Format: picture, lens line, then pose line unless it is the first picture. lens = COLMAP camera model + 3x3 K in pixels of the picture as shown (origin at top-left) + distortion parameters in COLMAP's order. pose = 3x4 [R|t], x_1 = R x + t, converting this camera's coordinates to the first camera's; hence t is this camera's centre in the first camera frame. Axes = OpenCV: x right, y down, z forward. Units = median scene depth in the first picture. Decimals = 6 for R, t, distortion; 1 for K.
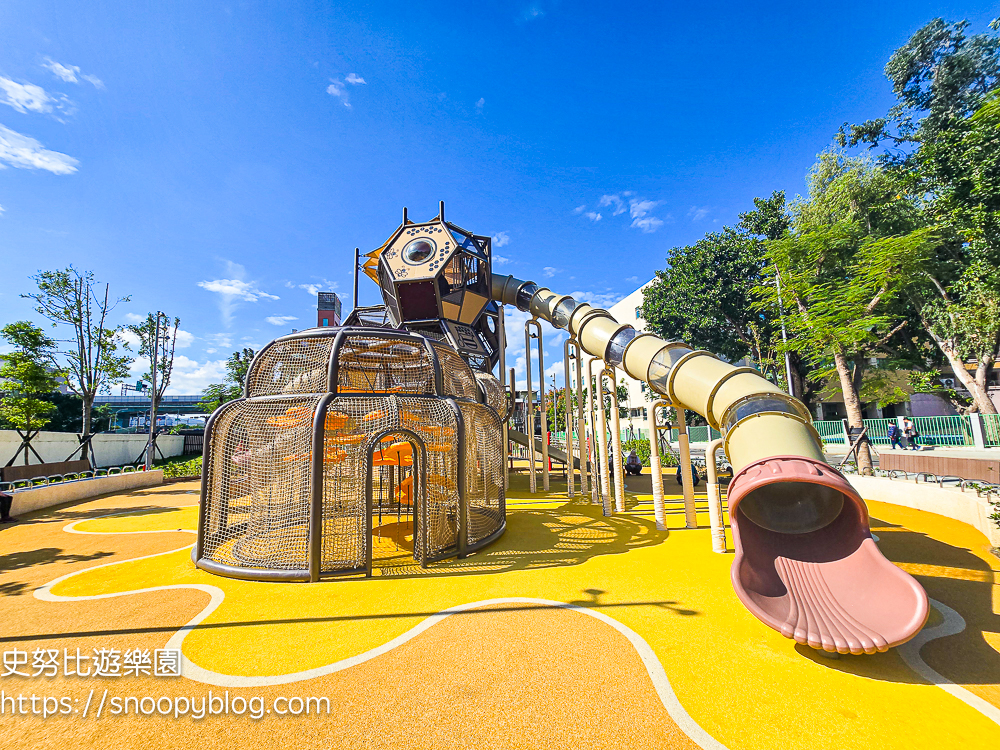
lens RADIAL K [[407.5, 0, 500.2], [0, 407.5, 383.8], [0, 0, 1]] dist [-0.005084, 0.000295]
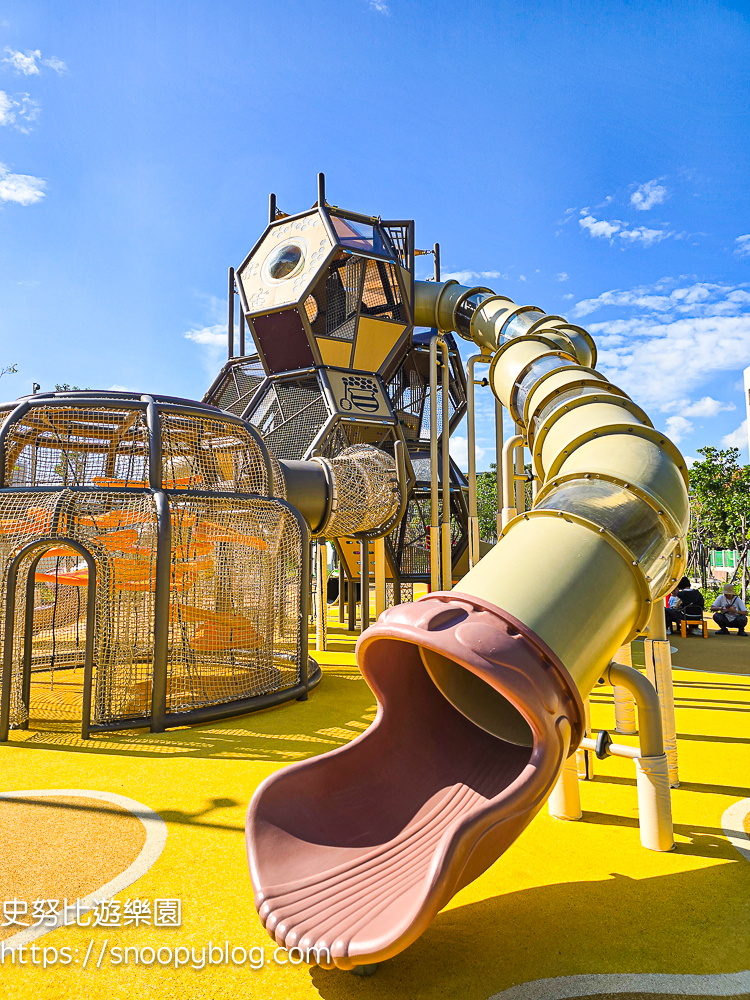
lens RADIAL K [[672.3, 0, 375.0], [0, 672.3, 500.0], [0, 0, 1]] dist [0.054019, -0.003274]
pose [[0.930259, -0.008177, -0.366812, 0.315997], [0.026685, 0.998612, 0.045414, 0.001402], [0.365932, -0.052036, 0.929186, 0.050401]]
